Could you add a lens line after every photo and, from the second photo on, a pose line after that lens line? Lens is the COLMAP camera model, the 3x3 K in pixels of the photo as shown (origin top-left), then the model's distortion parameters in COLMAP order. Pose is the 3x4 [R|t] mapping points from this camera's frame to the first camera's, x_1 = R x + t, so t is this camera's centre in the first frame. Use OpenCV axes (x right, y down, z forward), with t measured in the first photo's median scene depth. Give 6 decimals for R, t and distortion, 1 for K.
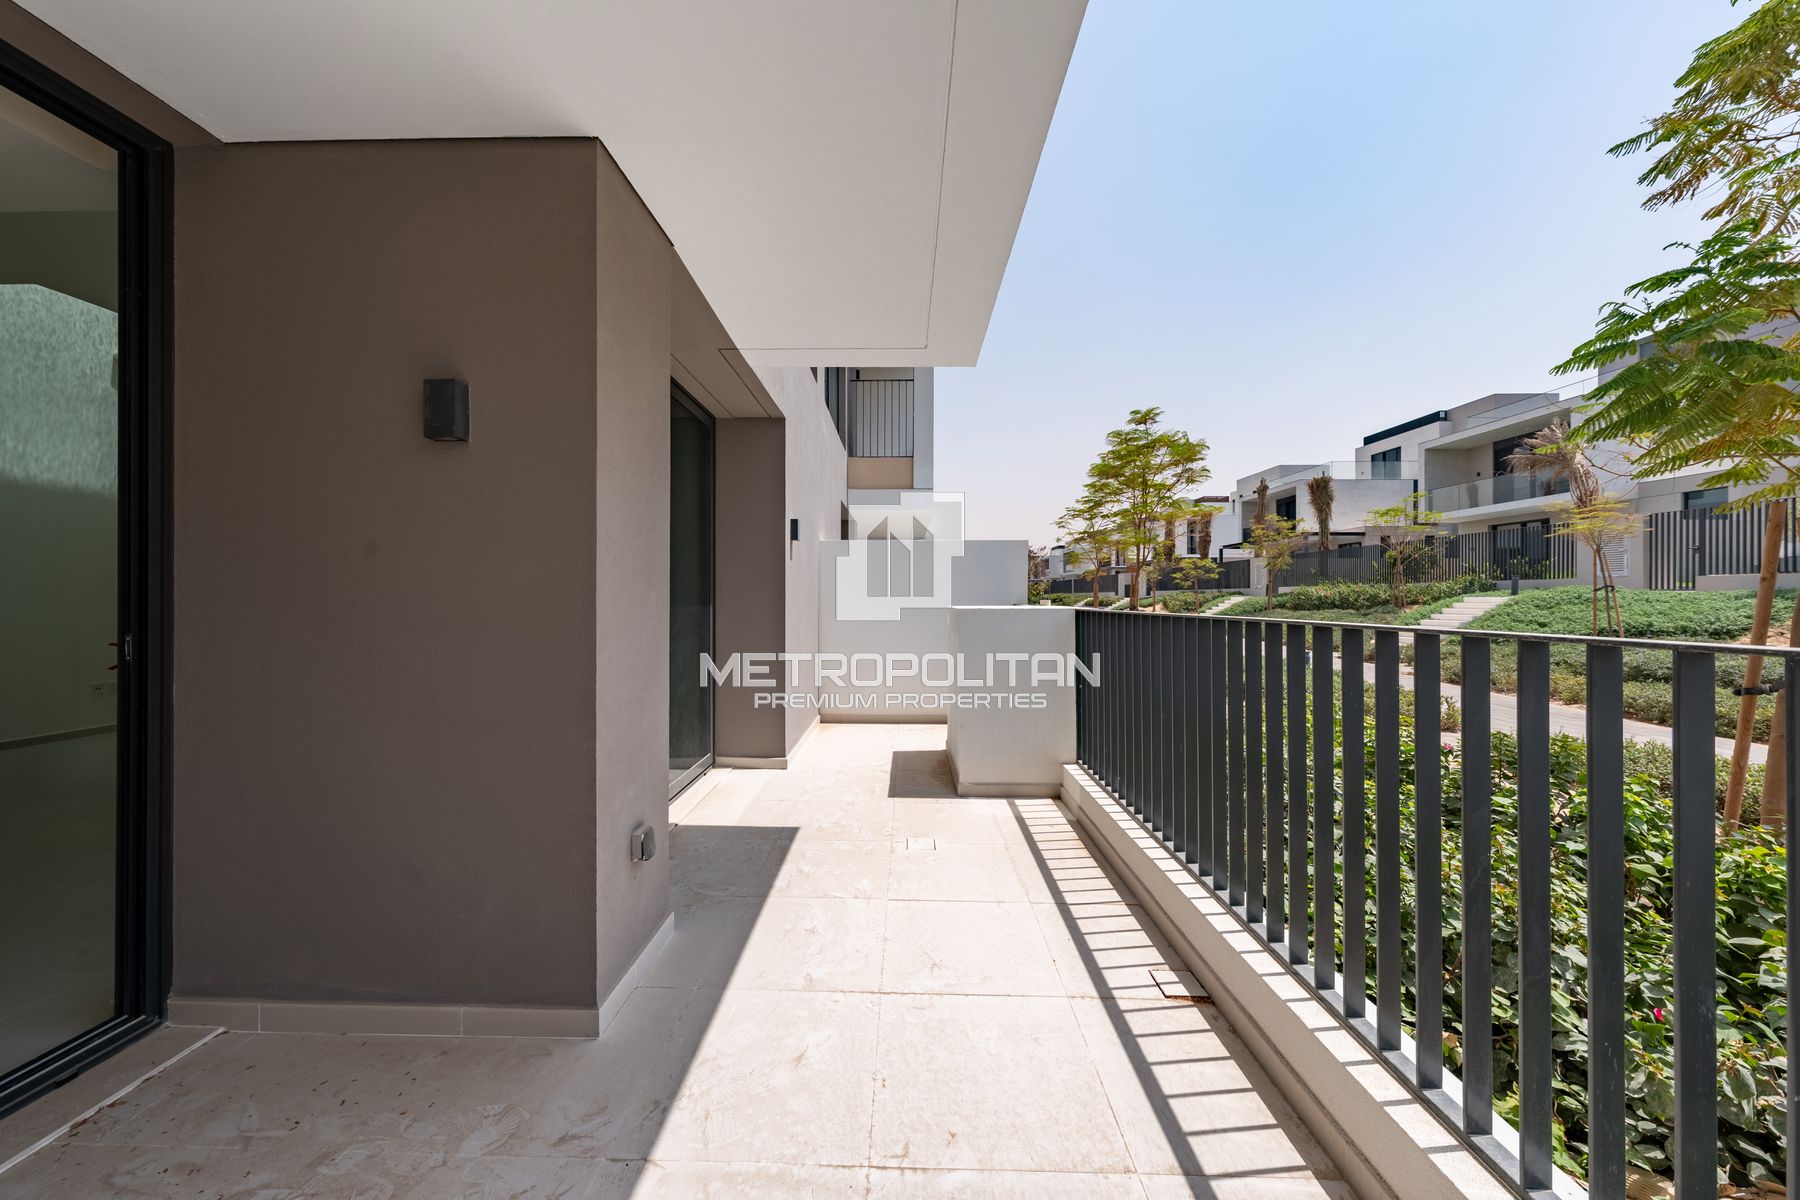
lens RADIAL K [[613.3, 0, 895.9], [0, 613.3, 594.8], [0, 0, 1]] dist [-0.002004, -0.000205]
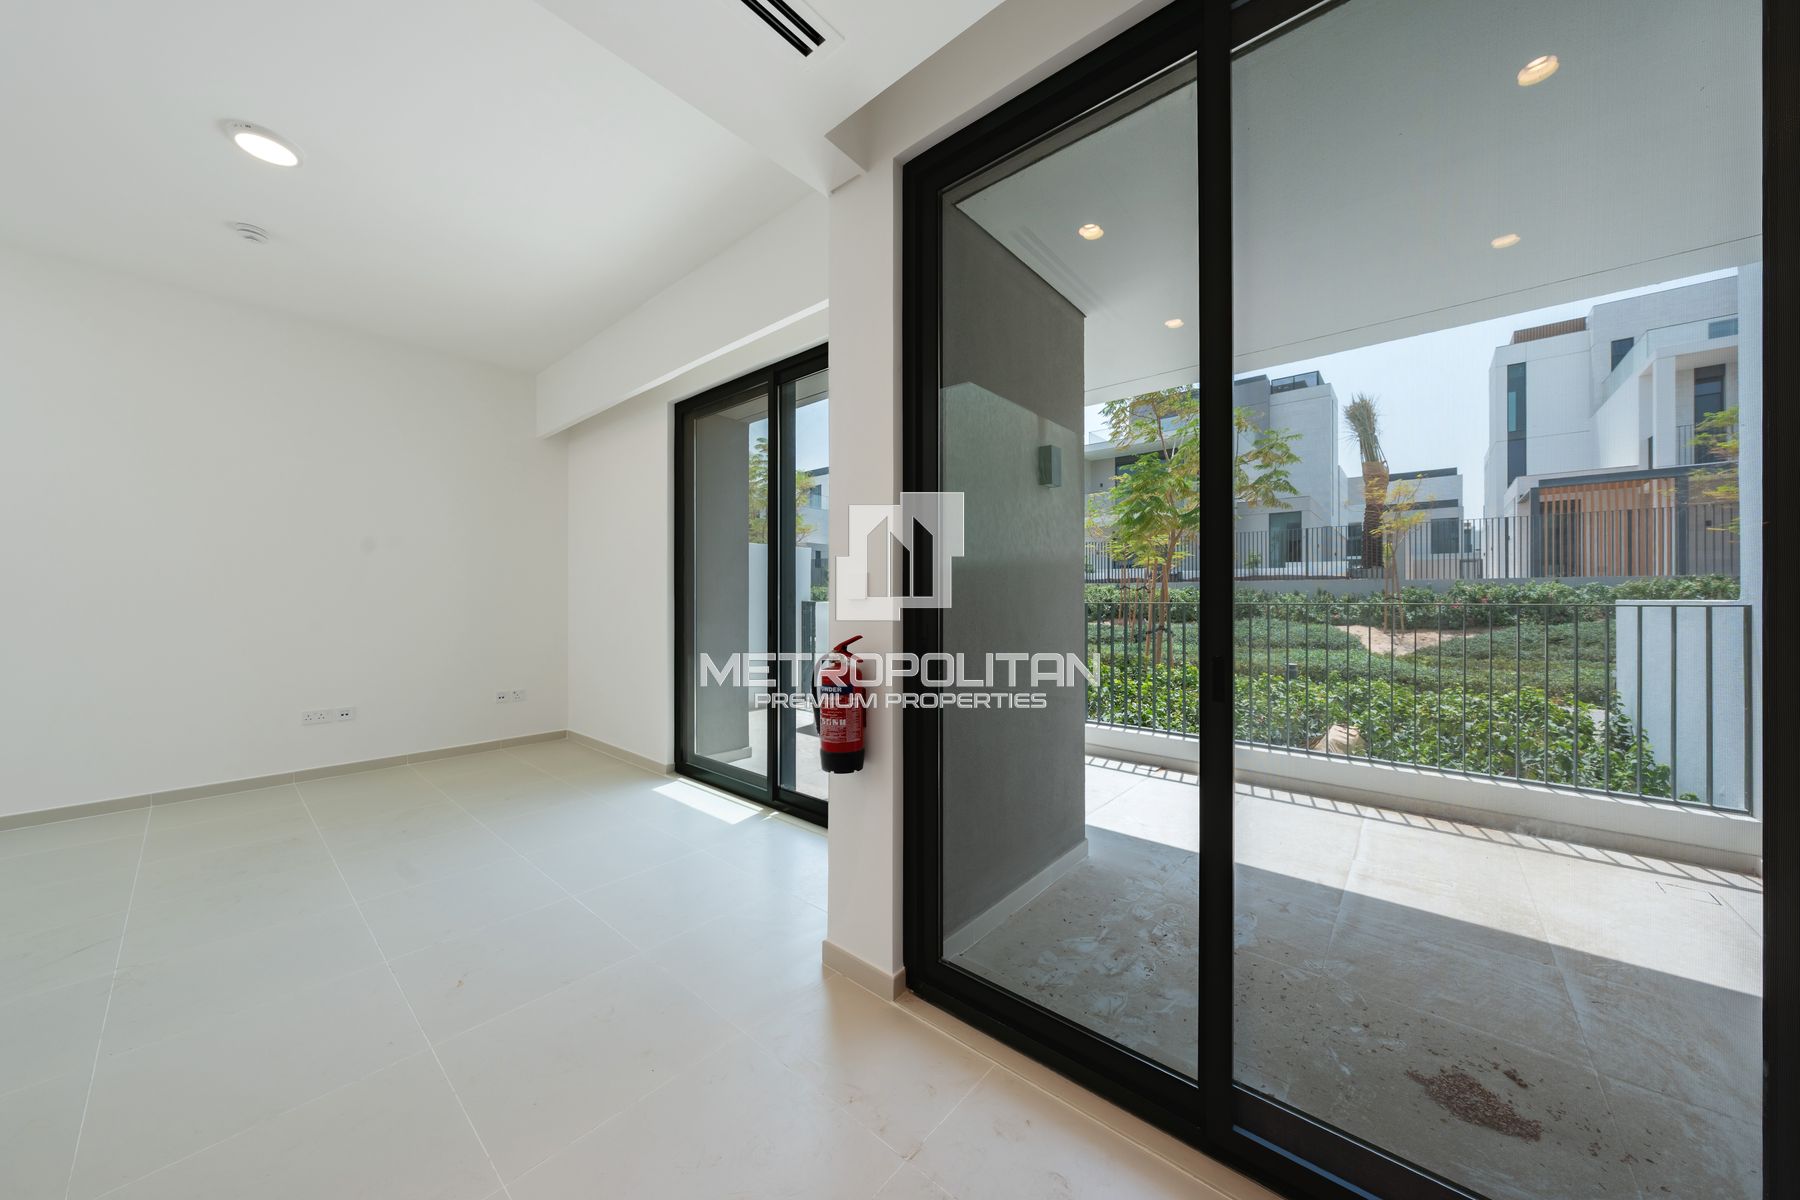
lens RADIAL K [[613.3, 0, 893.8], [0, 613.3, 596.4], [0, 0, 1]] dist [-0.002004, -0.000205]
pose [[0.641635, -0.004053, 0.766999, -2.437361], [0.003371, 0.999991, 0.002464, 0.005610], [-0.767003, 0.001004, 0.641643, 0.375614]]
